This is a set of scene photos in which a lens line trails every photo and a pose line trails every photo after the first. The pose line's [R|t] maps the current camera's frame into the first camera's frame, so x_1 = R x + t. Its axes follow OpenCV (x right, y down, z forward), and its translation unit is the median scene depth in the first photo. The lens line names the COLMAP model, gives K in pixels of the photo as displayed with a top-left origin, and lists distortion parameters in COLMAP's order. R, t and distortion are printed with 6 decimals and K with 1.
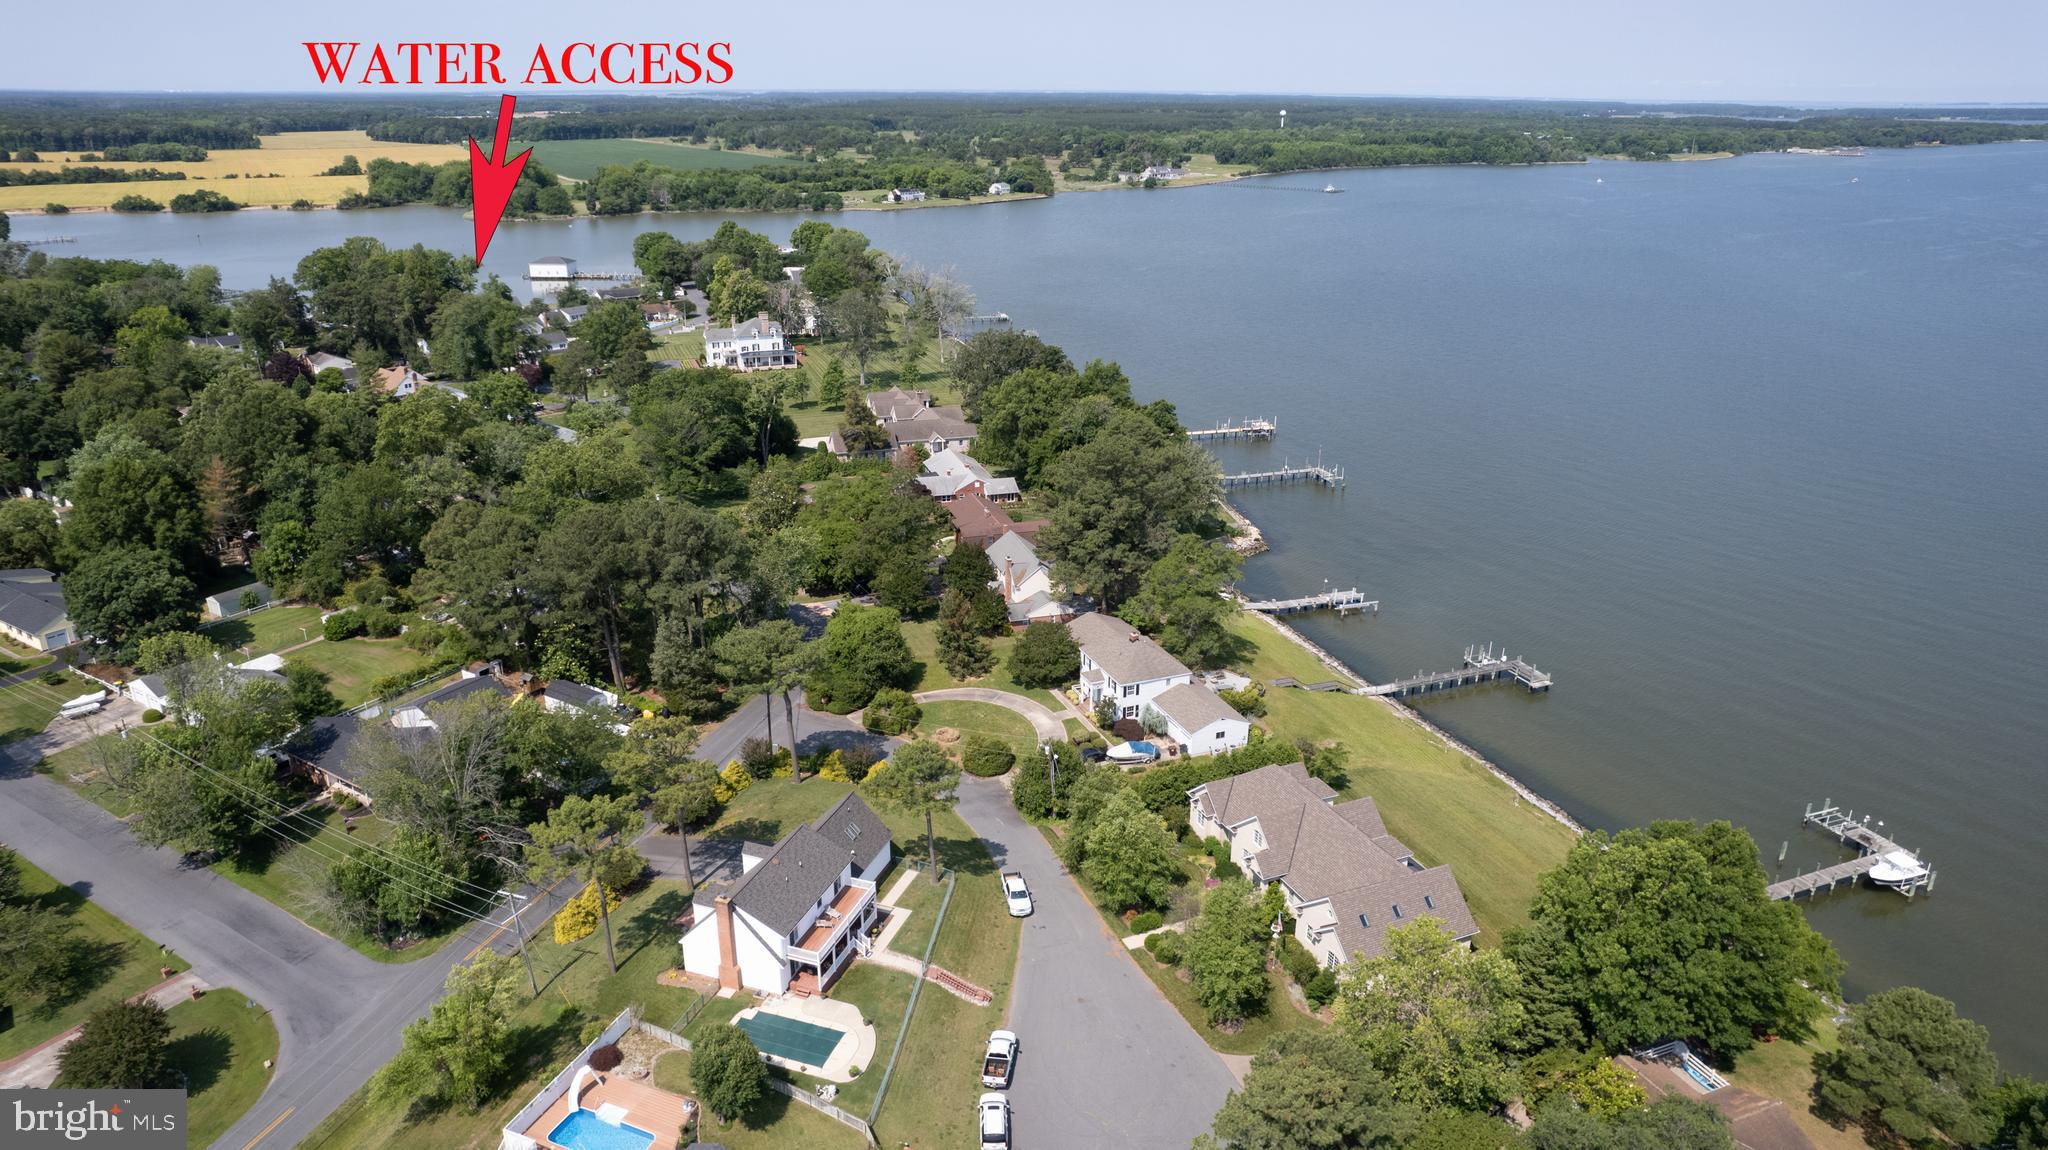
lens RADIAL K [[1302.0, 0, 1024.0], [0, 1302.0, 575.0], [0, 0, 1]] dist [-0.074507, 0.060412]
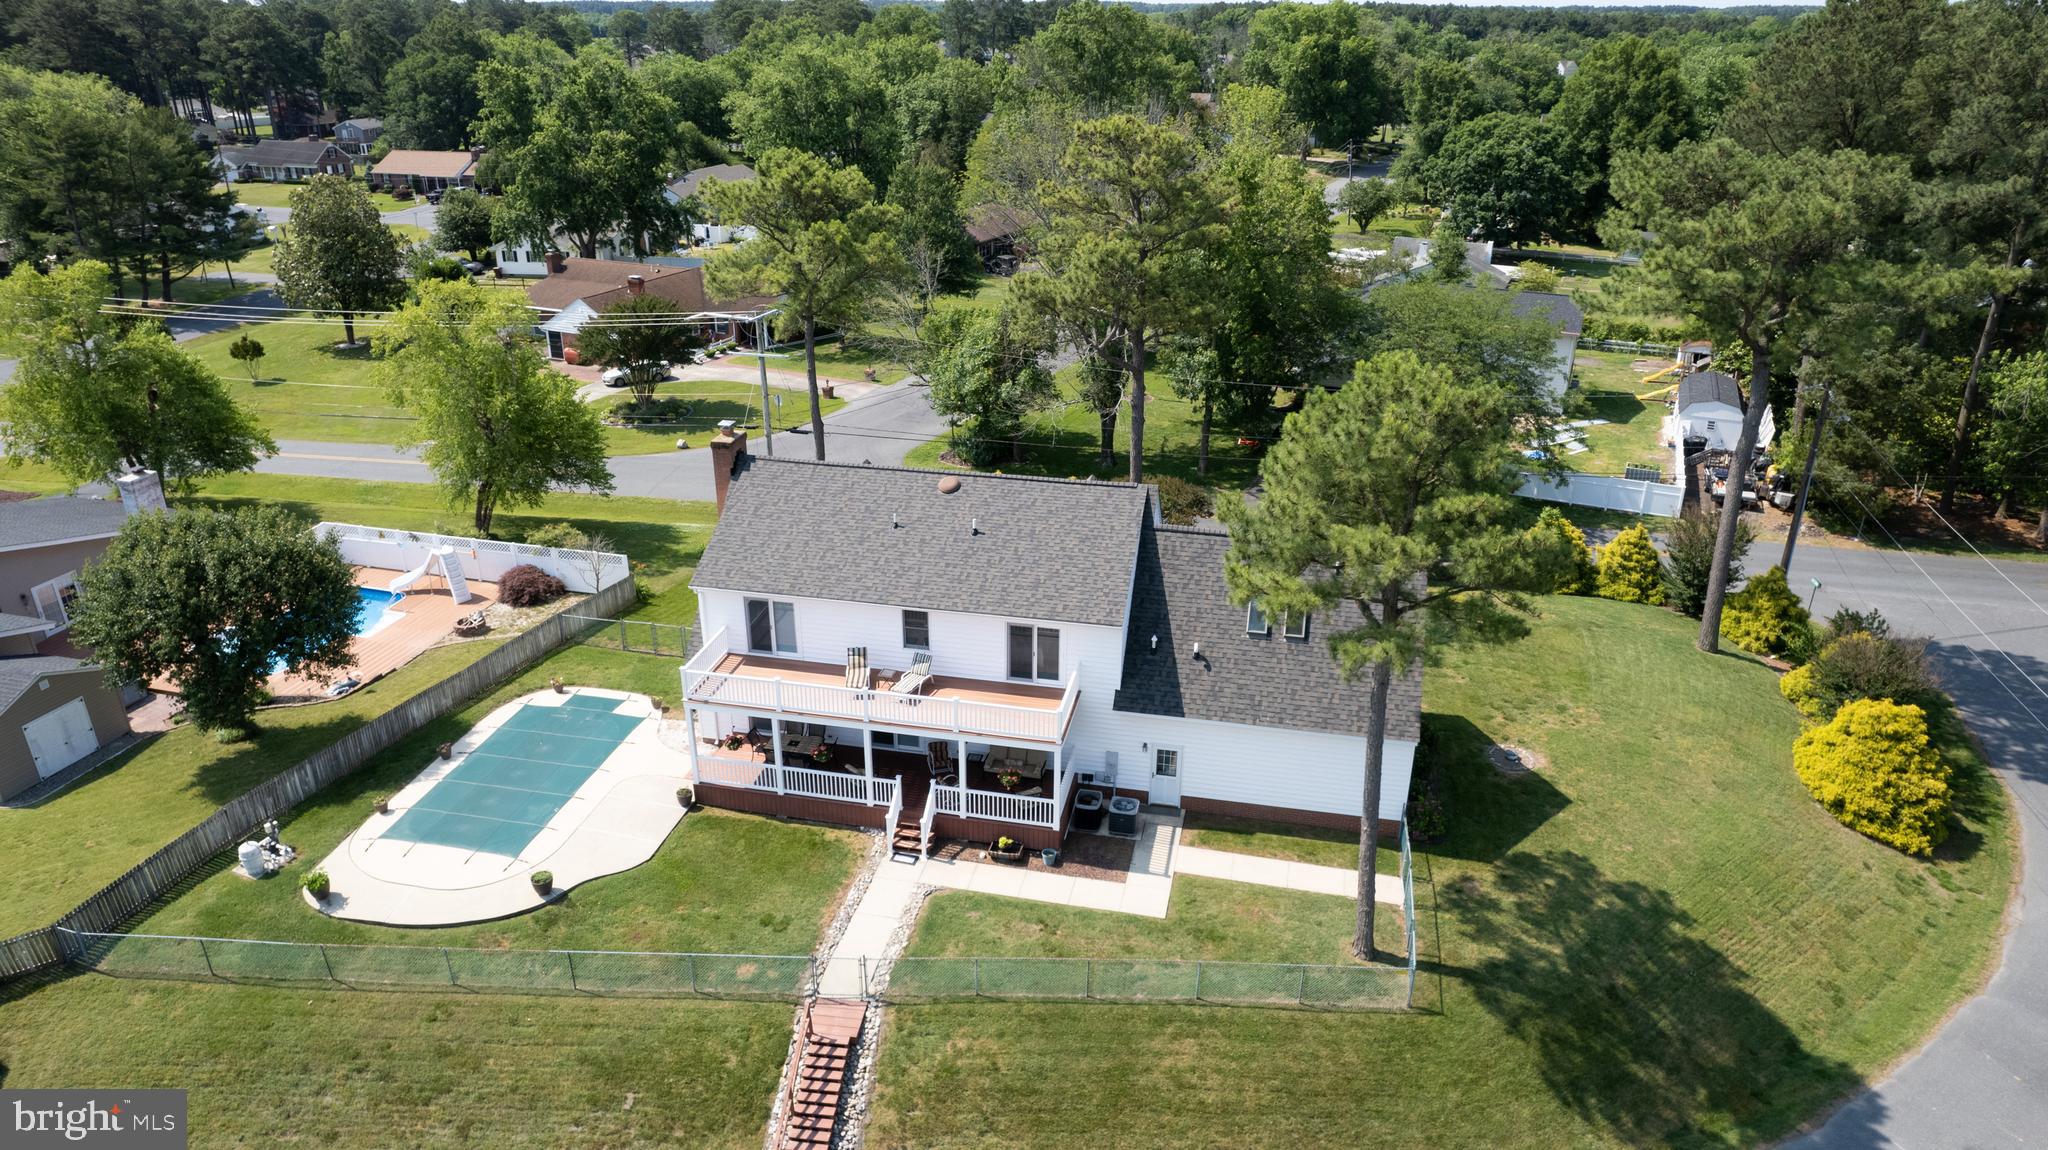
lens RADIAL K [[1302.0, 0, 1024.0], [0, 1302.0, 575.0], [0, 0, 1]] dist [-0.074507, 0.060412]
pose [[0.116300, 0.393494, -0.911941, 0.142384], [-0.349094, 0.875783, 0.333373, 0.108489], [0.929843, 0.279582, 0.239220, 0.888132]]
